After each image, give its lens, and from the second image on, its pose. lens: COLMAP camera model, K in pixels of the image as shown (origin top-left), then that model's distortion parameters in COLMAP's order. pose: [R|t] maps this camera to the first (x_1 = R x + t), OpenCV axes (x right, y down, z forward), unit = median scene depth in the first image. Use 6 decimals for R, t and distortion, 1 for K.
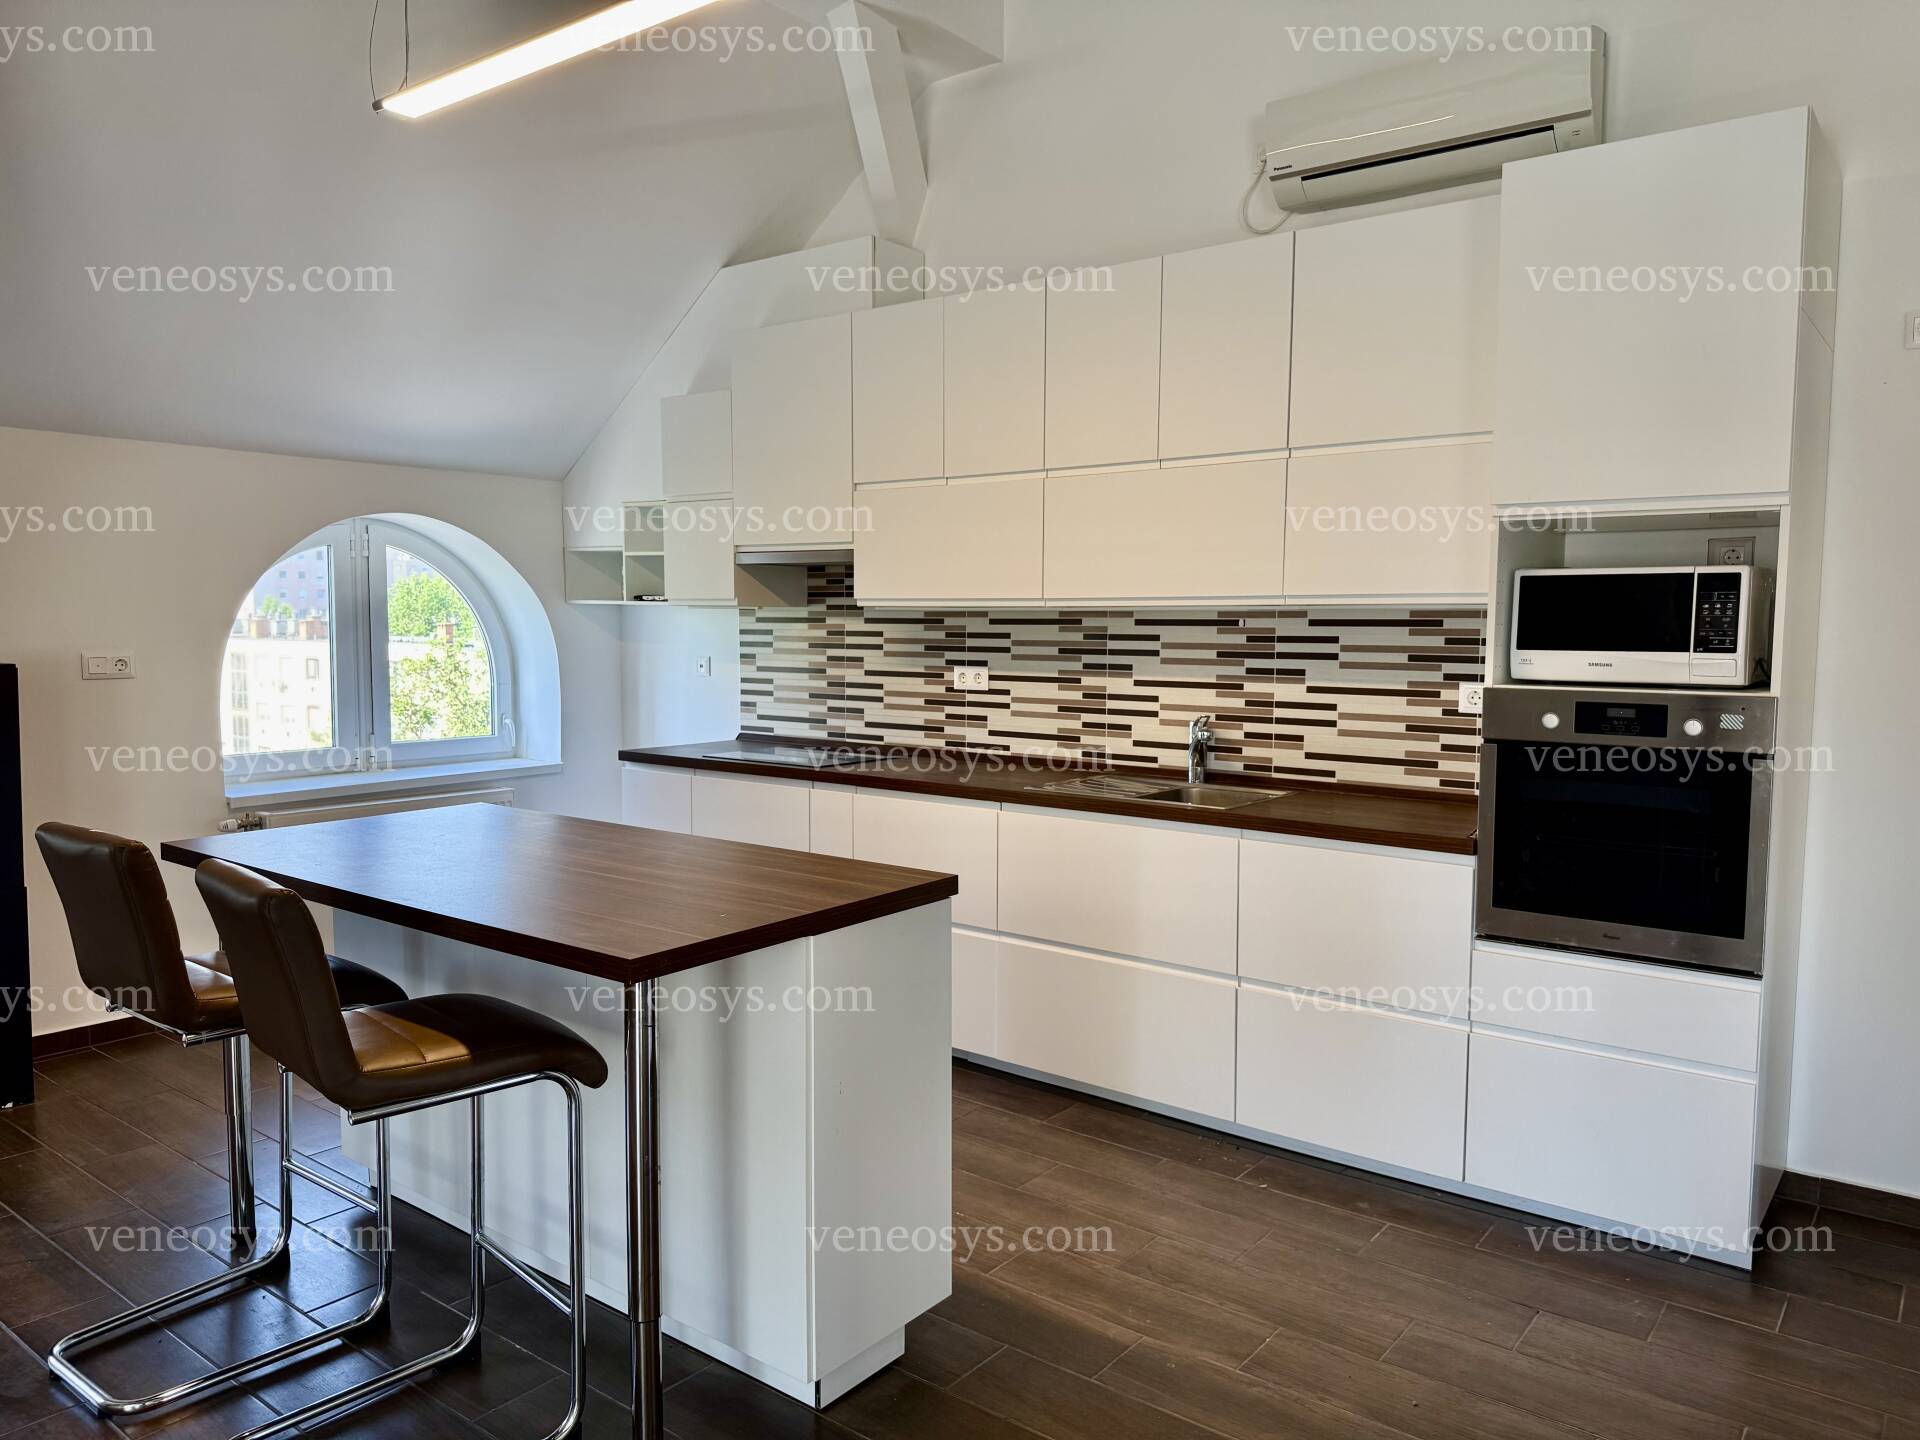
lens RADIAL K [[1339.5, 0, 951.8], [0, 1339.5, 727.0], [0, 0, 1]] dist [0.045604, -0.020427]
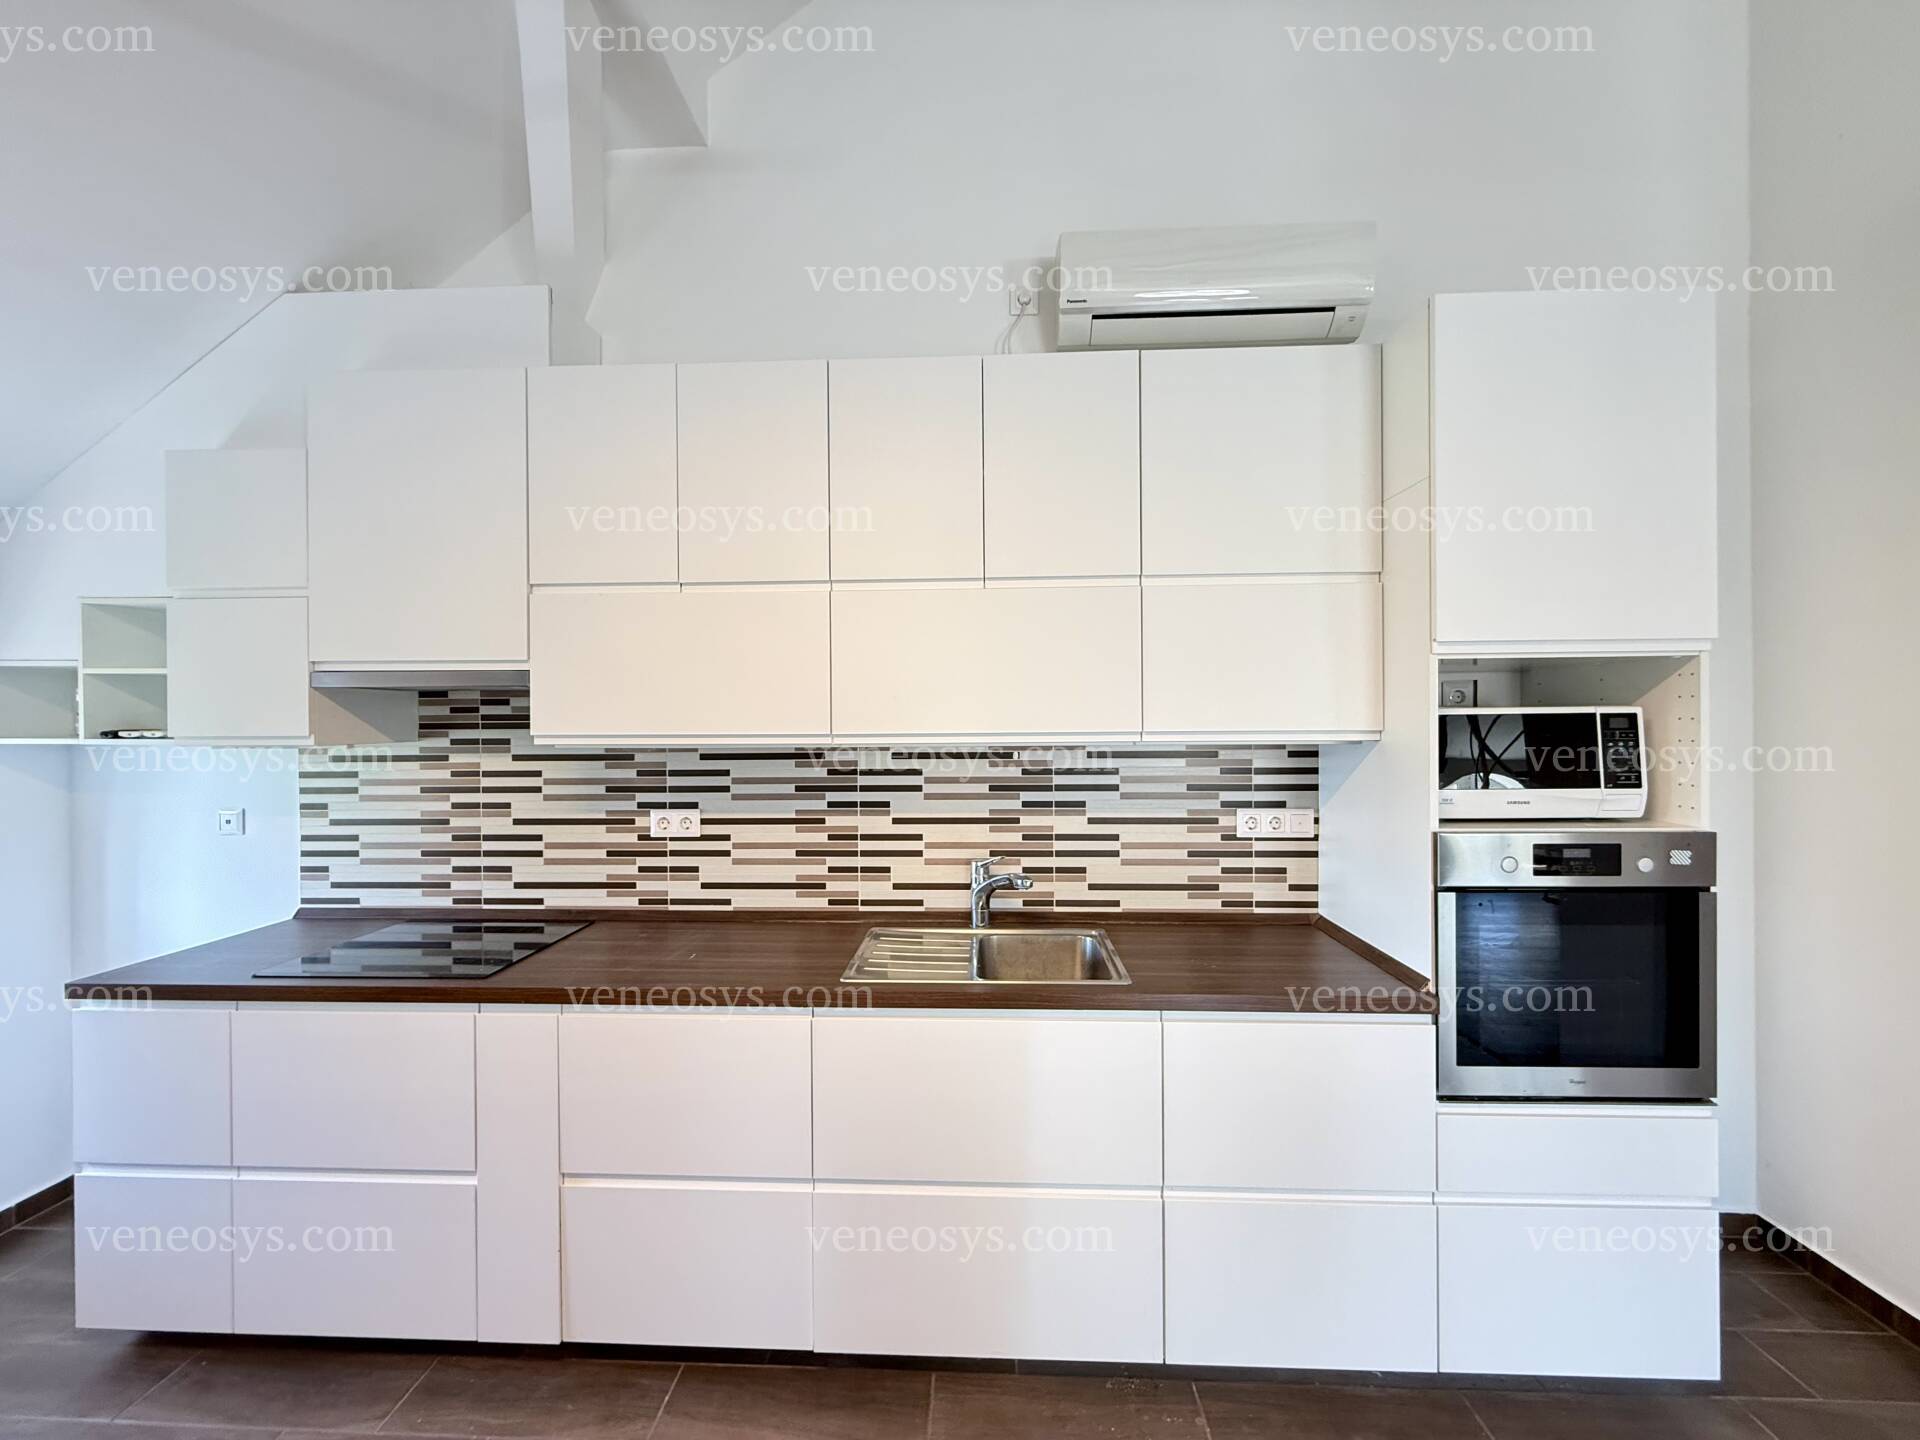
lens RADIAL K [[768.0, 0, 957.5], [0, 768.0, 716.1], [0, 0, 1]] dist [-0.001776, -0.000980]
pose [[0.811907, -0.007284, 0.583741, -0.135094], [0.057931, 0.995992, -0.068147, -0.065564], [-0.580905, 0.089146, 0.809075, 0.530964]]
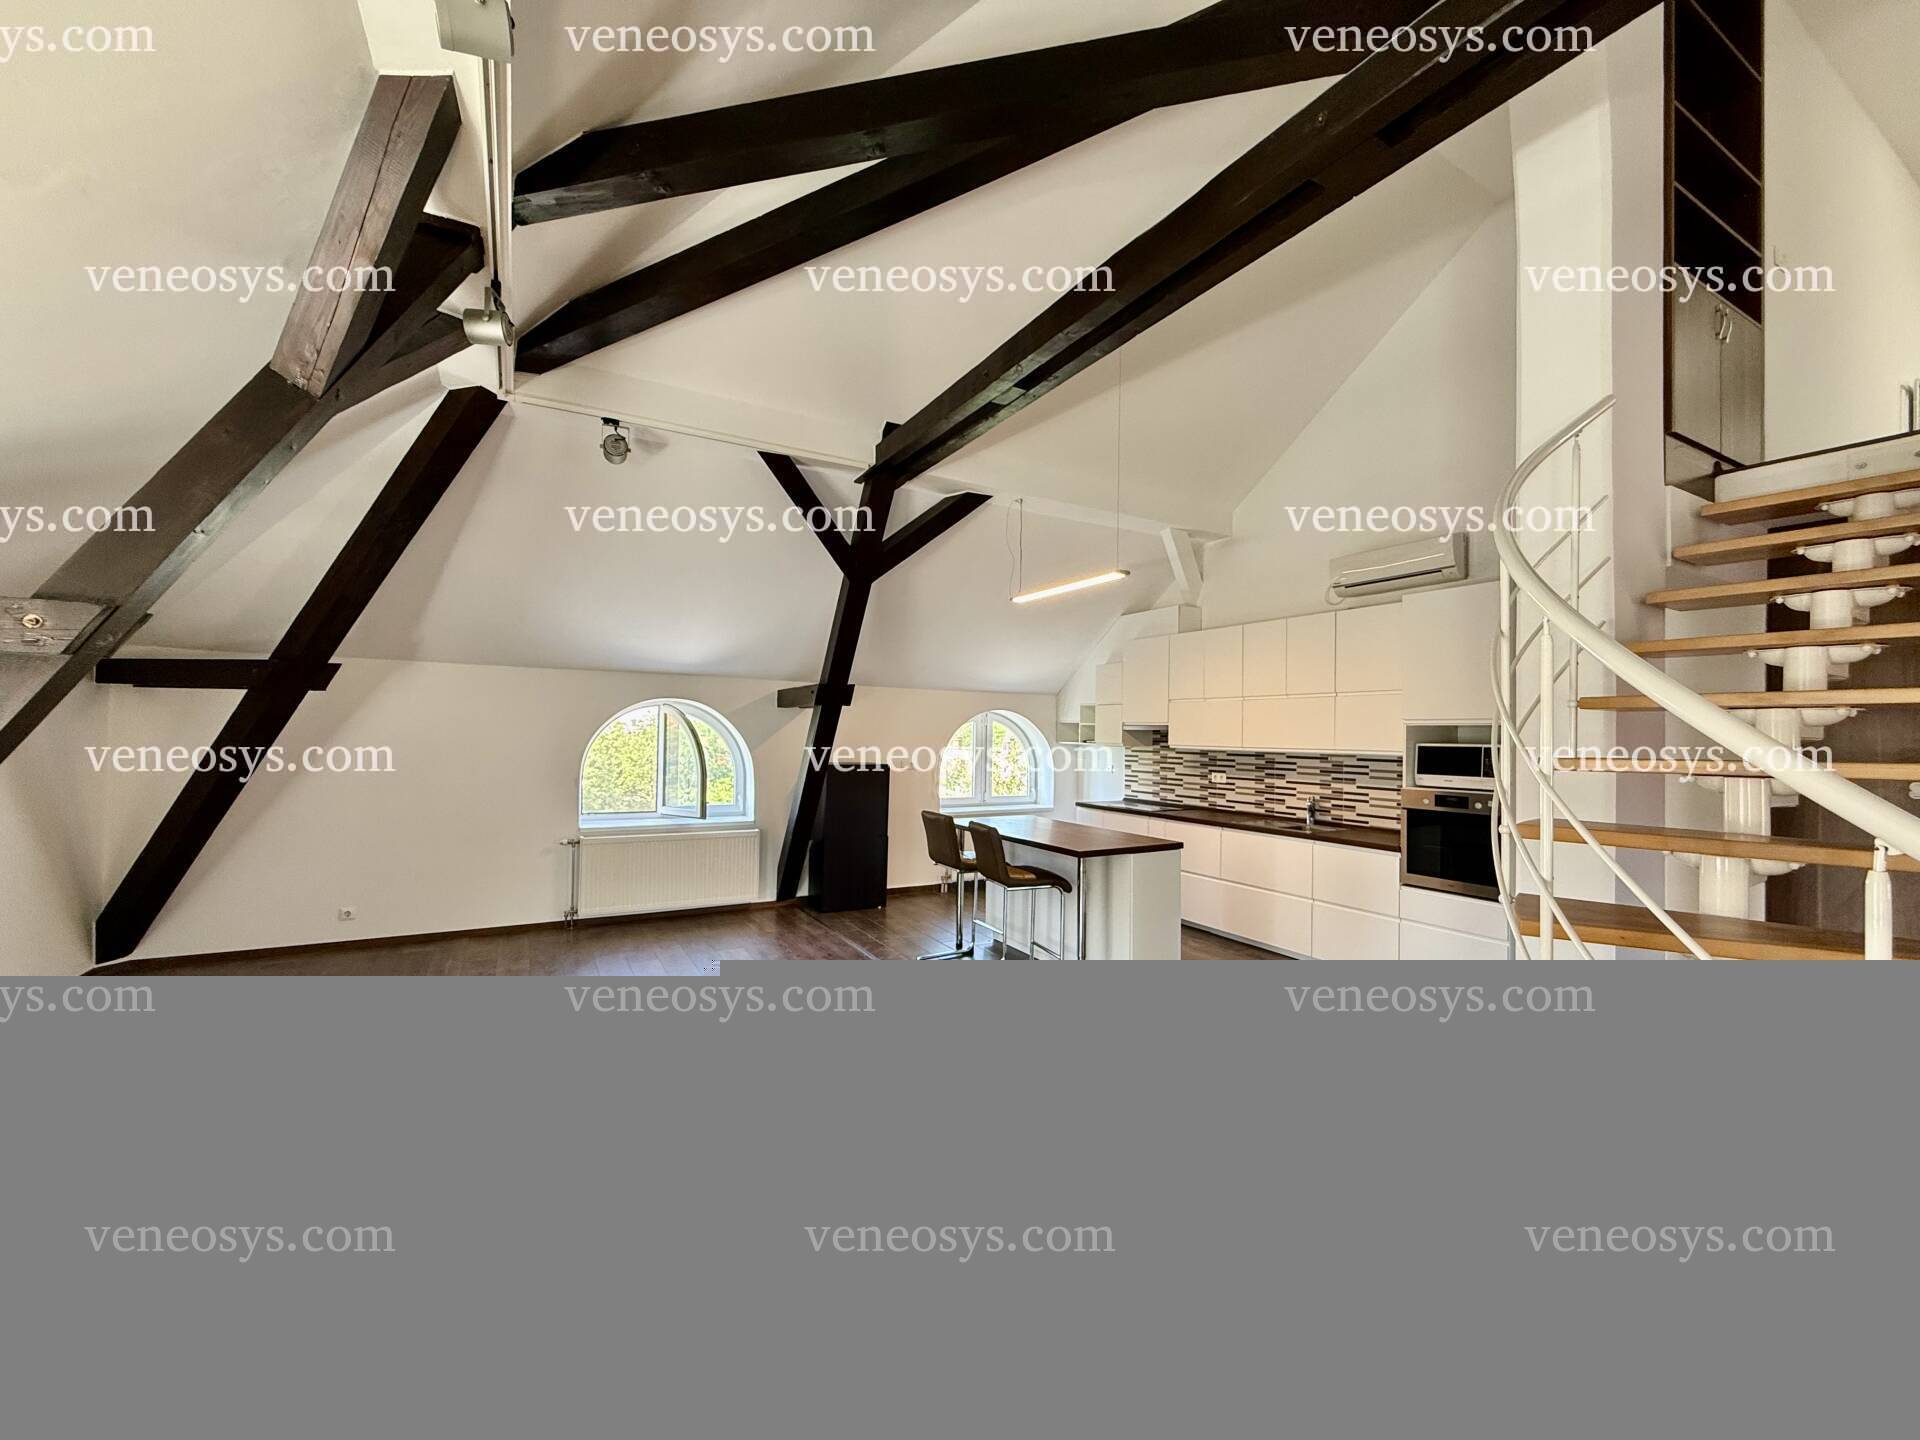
lens RADIAL K [[768.0, 0, 948.2], [0, 768.0, 724.4], [0, 0, 1]] dist [-0.001776, -0.000980]
pose [[0.919452, 0.005441, -0.393166, 0.118091], [-0.044090, 0.995025, -0.089340, 0.013990], [0.390723, 0.099478, 0.915117, -0.510888]]
